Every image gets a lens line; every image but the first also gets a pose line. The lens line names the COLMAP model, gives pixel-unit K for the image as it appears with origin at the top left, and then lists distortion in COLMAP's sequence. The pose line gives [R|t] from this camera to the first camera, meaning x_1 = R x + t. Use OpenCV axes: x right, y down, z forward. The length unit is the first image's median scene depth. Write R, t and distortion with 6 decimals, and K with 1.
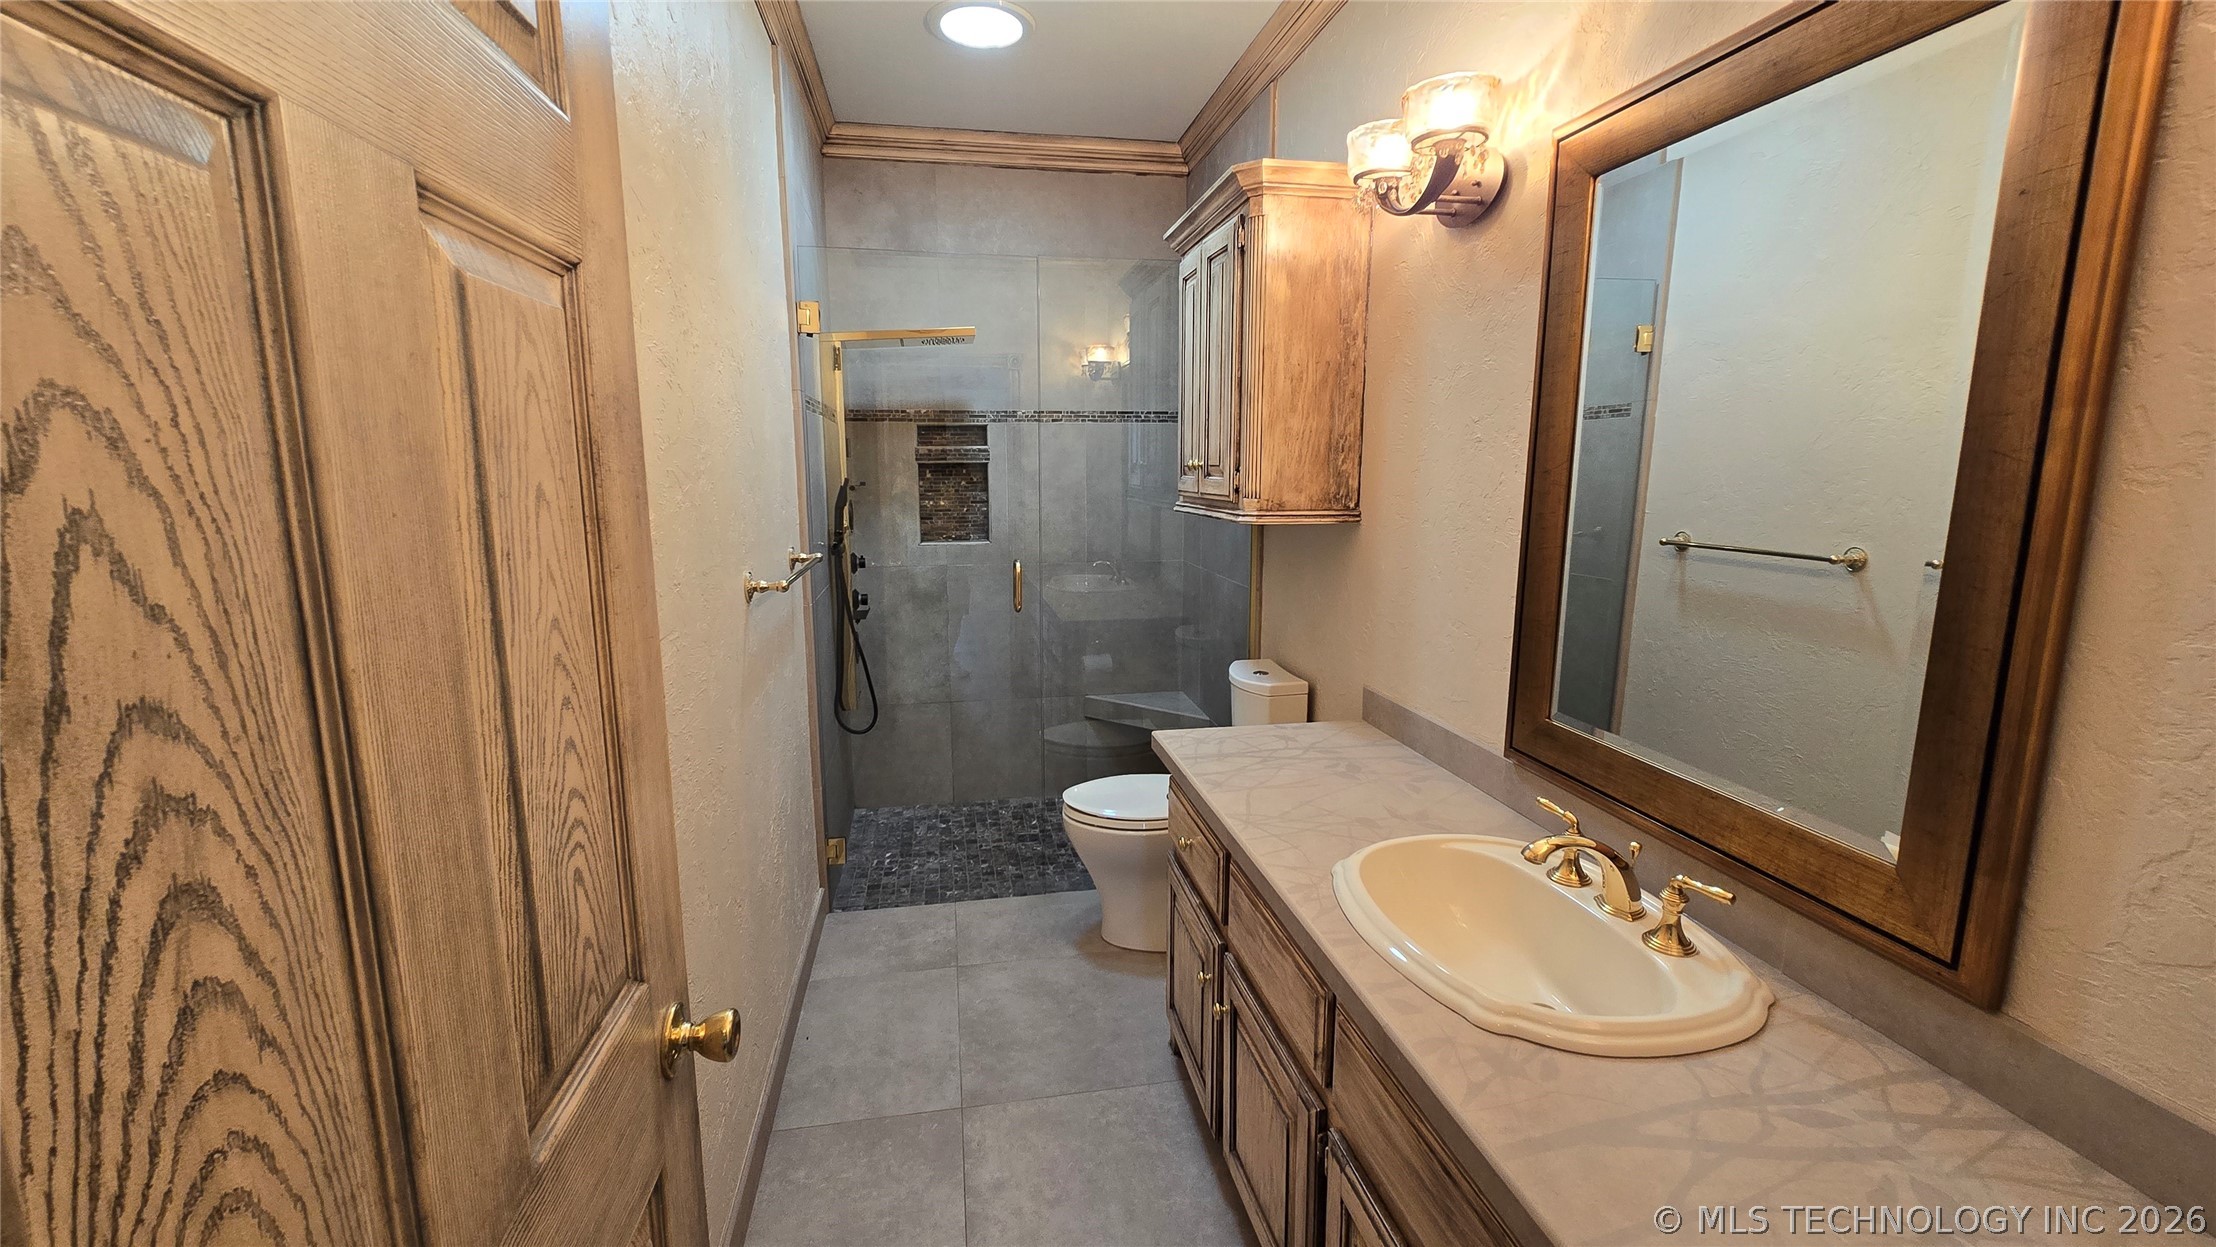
lens RADIAL K [[899.7, 0, 1101.9], [0, 899.7, 608.4], [0, 0, 1]] dist [0.000470, -0.000100]
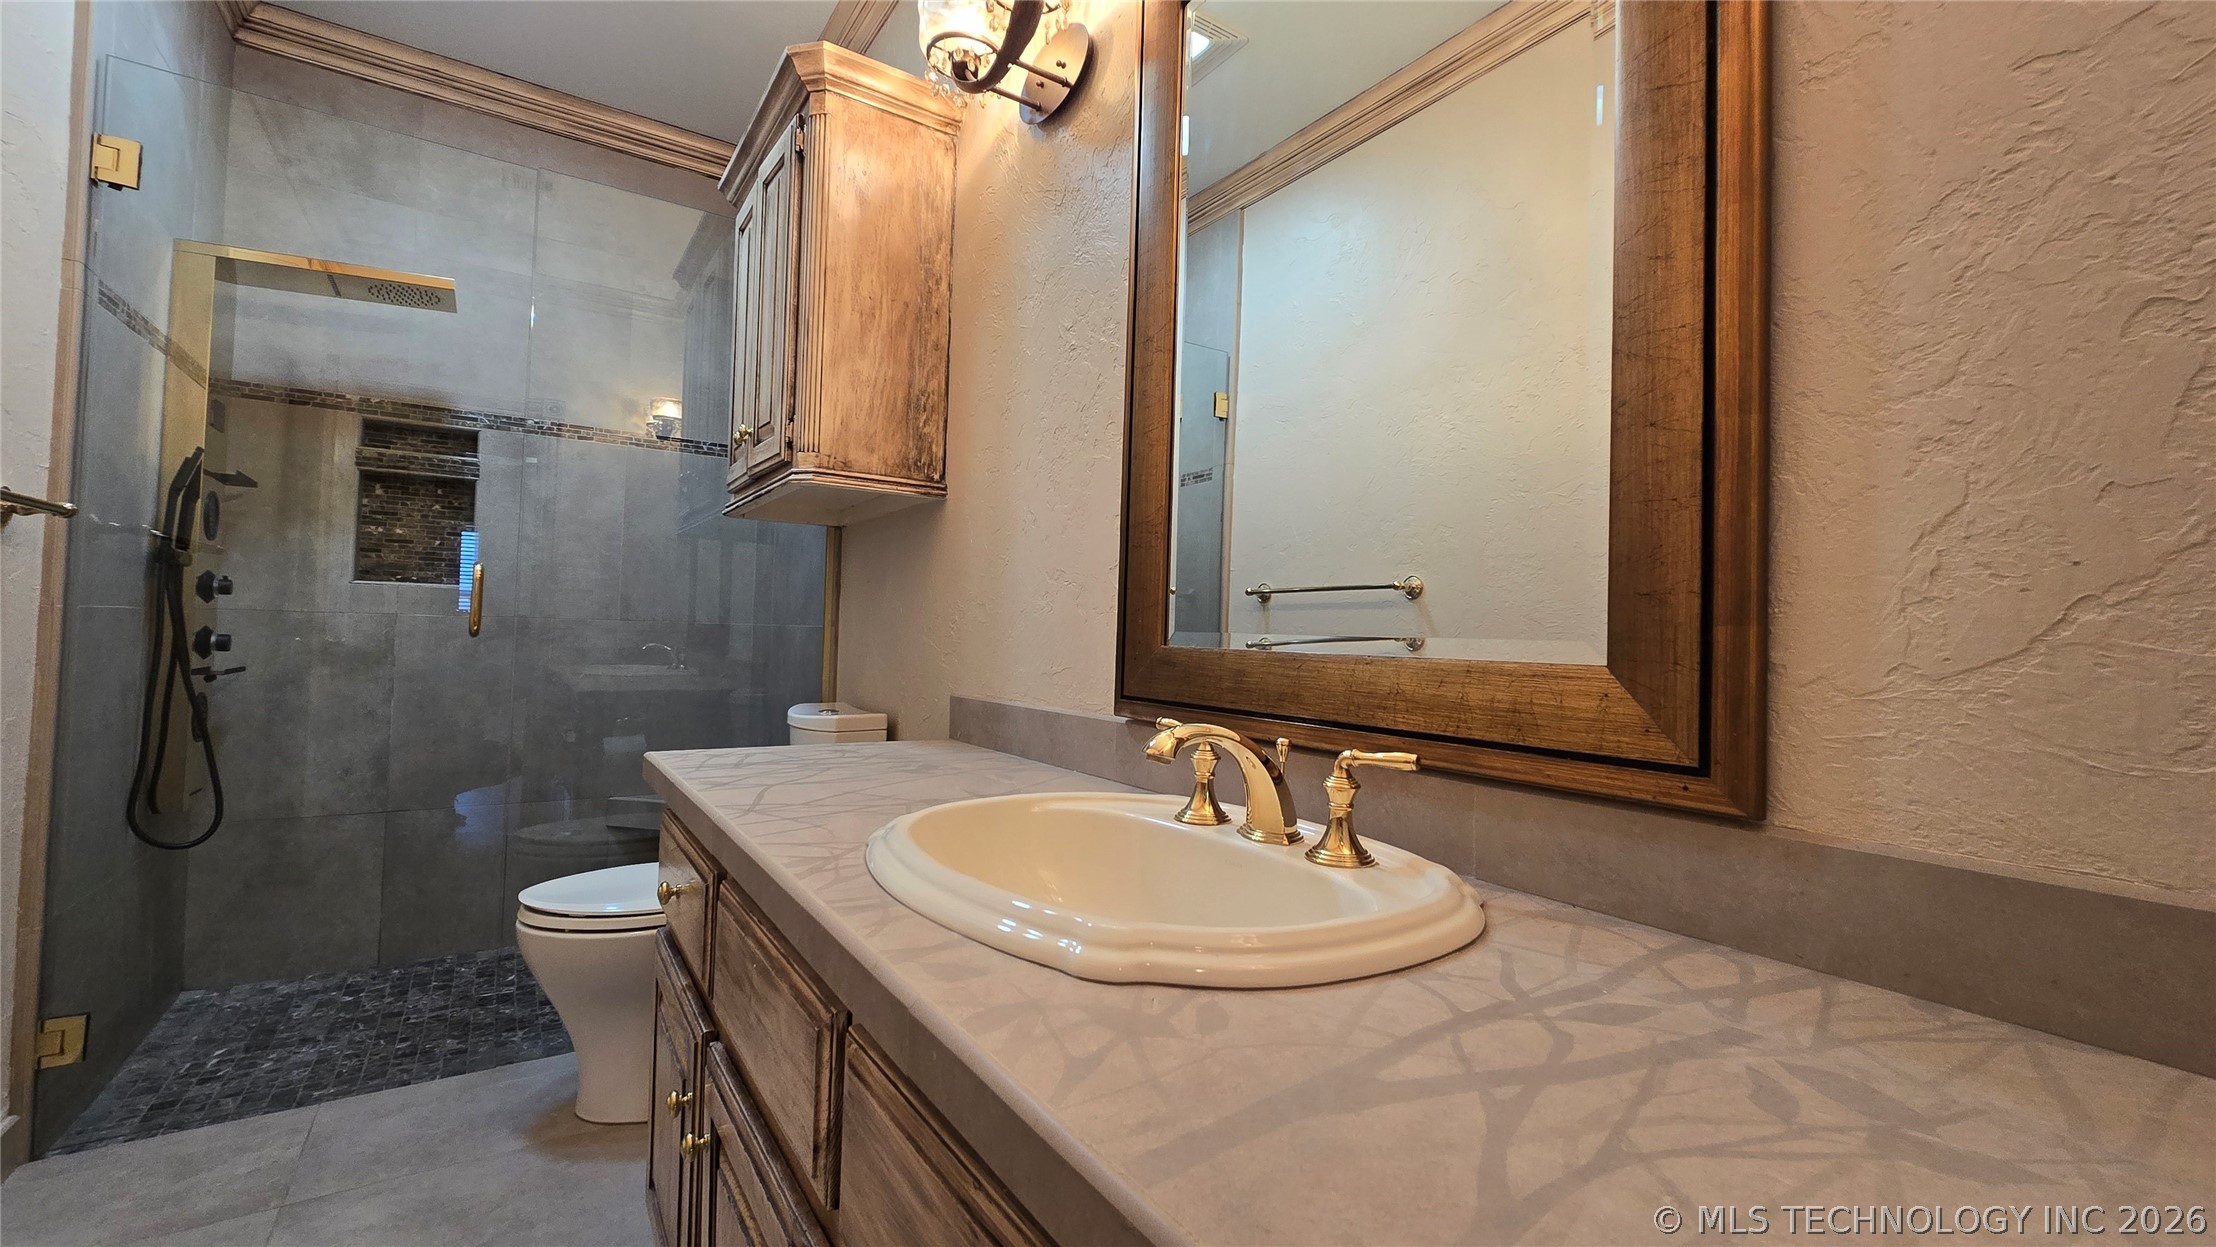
lens RADIAL K [[897.6, 0, 1102.9], [0, 897.6, 612.6], [0, 0, 1]] dist [0.001632, -0.002363]
pose [[0.916707, 0.038049, 0.397745, 0.097897], [0.035661, 0.983692, -0.176291, 0.162960], [-0.397966, 0.175791, 0.900400, 0.226035]]
